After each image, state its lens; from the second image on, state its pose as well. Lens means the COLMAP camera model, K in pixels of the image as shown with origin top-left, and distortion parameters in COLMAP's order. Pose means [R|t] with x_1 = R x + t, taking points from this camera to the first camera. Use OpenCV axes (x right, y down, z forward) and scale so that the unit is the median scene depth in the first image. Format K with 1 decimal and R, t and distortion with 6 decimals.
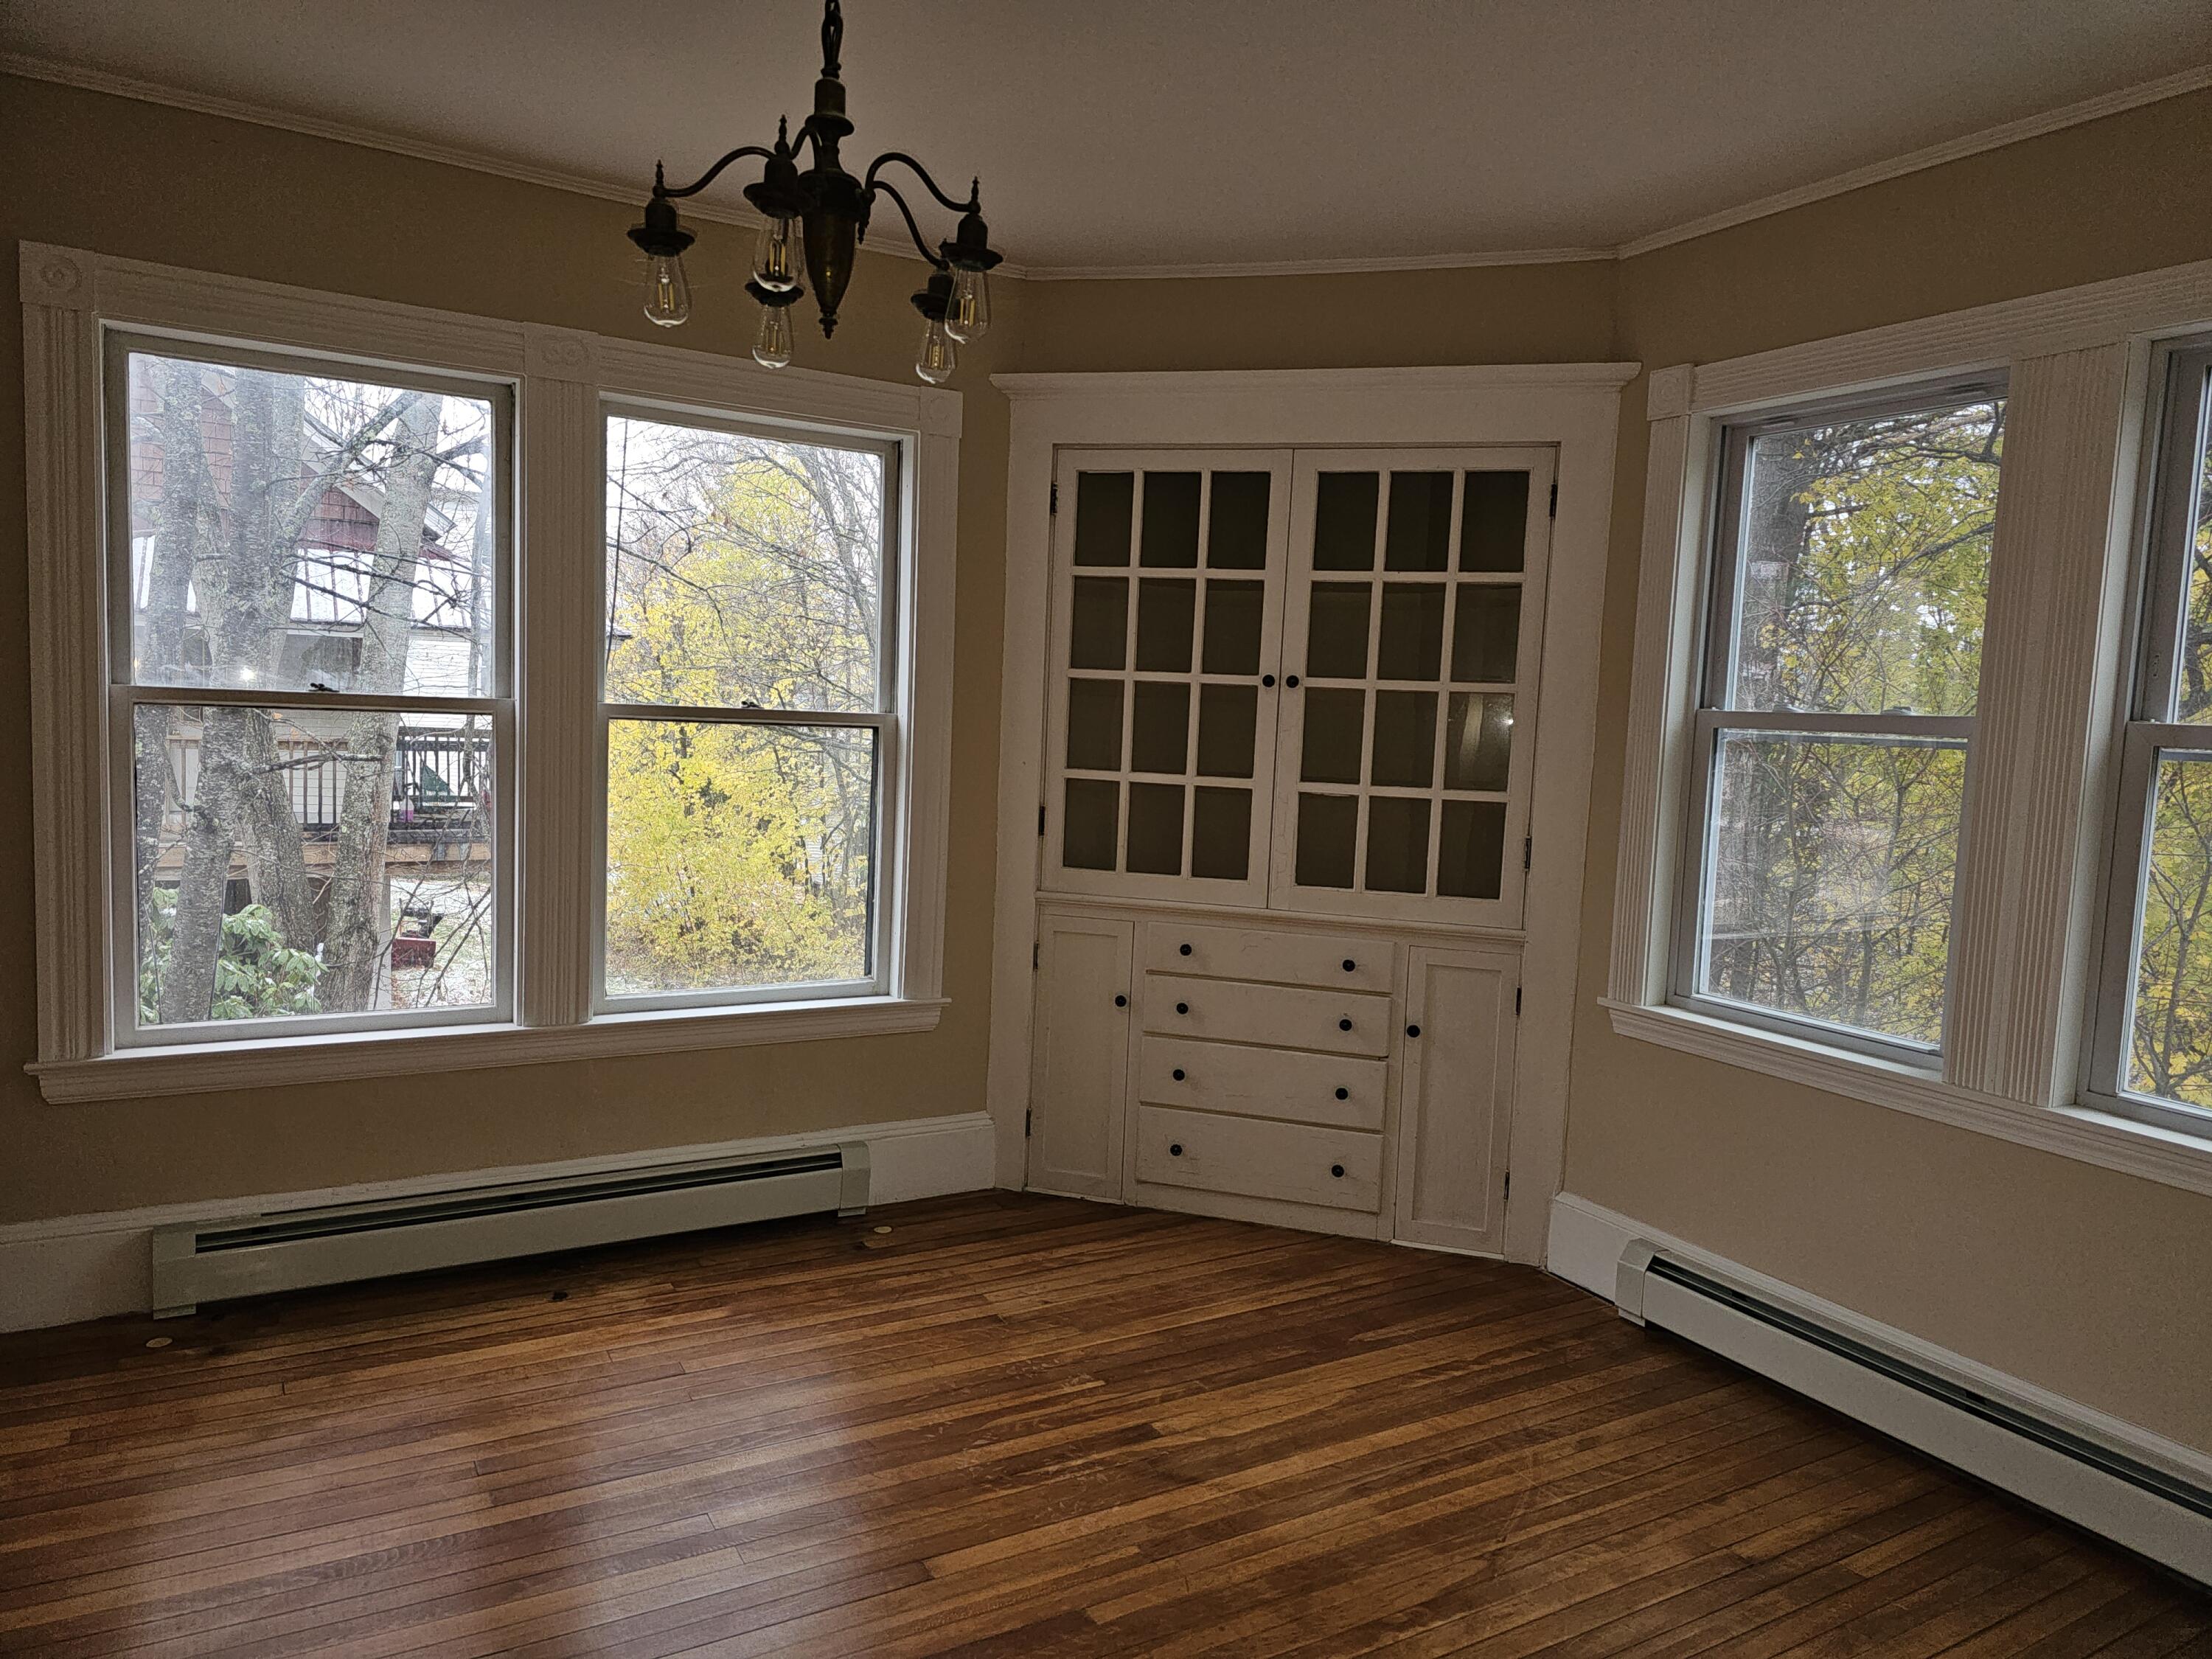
lens RADIAL K [[1475.0, 0, 1099.2], [0, 1475.0, 819.5], [0, 0, 1]] dist [0.090644, -0.096896]
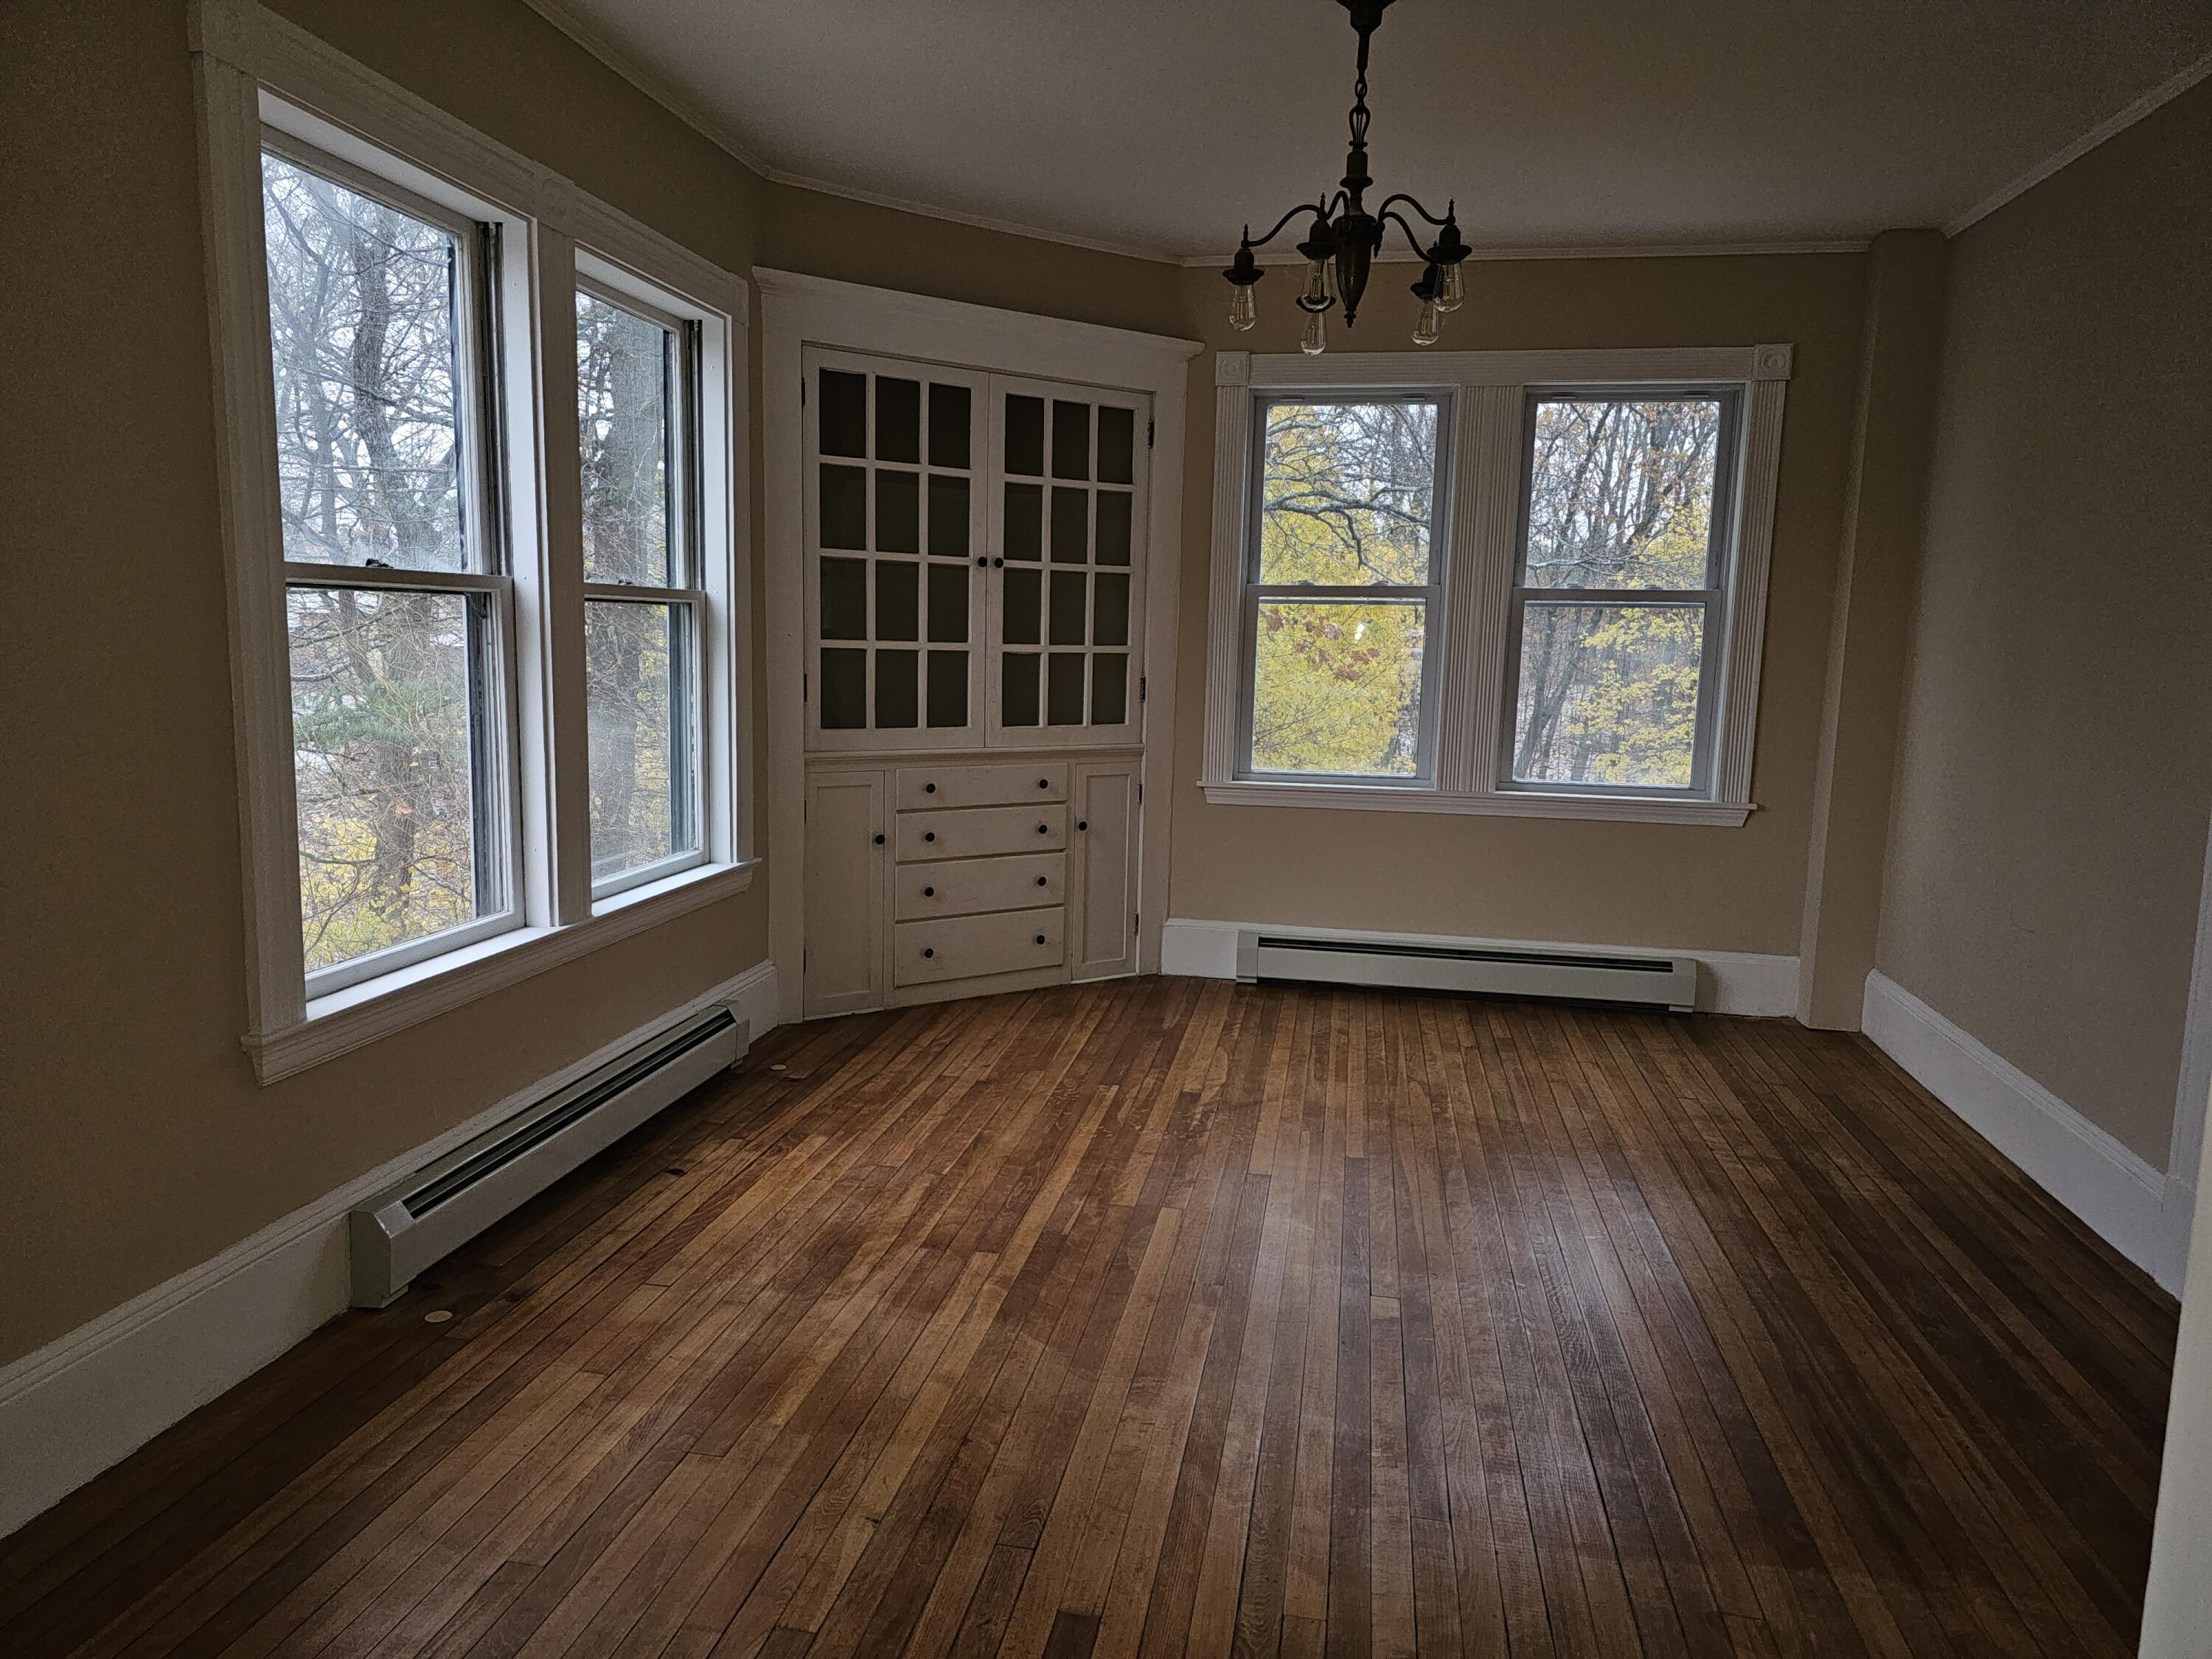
lens RADIAL K [[1460.6, 0, 1110.1], [0, 1460.6, 834.0], [0, 0, 1]] dist [0.090877, -0.127540]
pose [[0.644426, -0.132906, 0.753028, -0.801920], [0.065809, 0.990765, 0.118548, -0.006938], [-0.761830, -0.026839, 0.647221, 0.121133]]
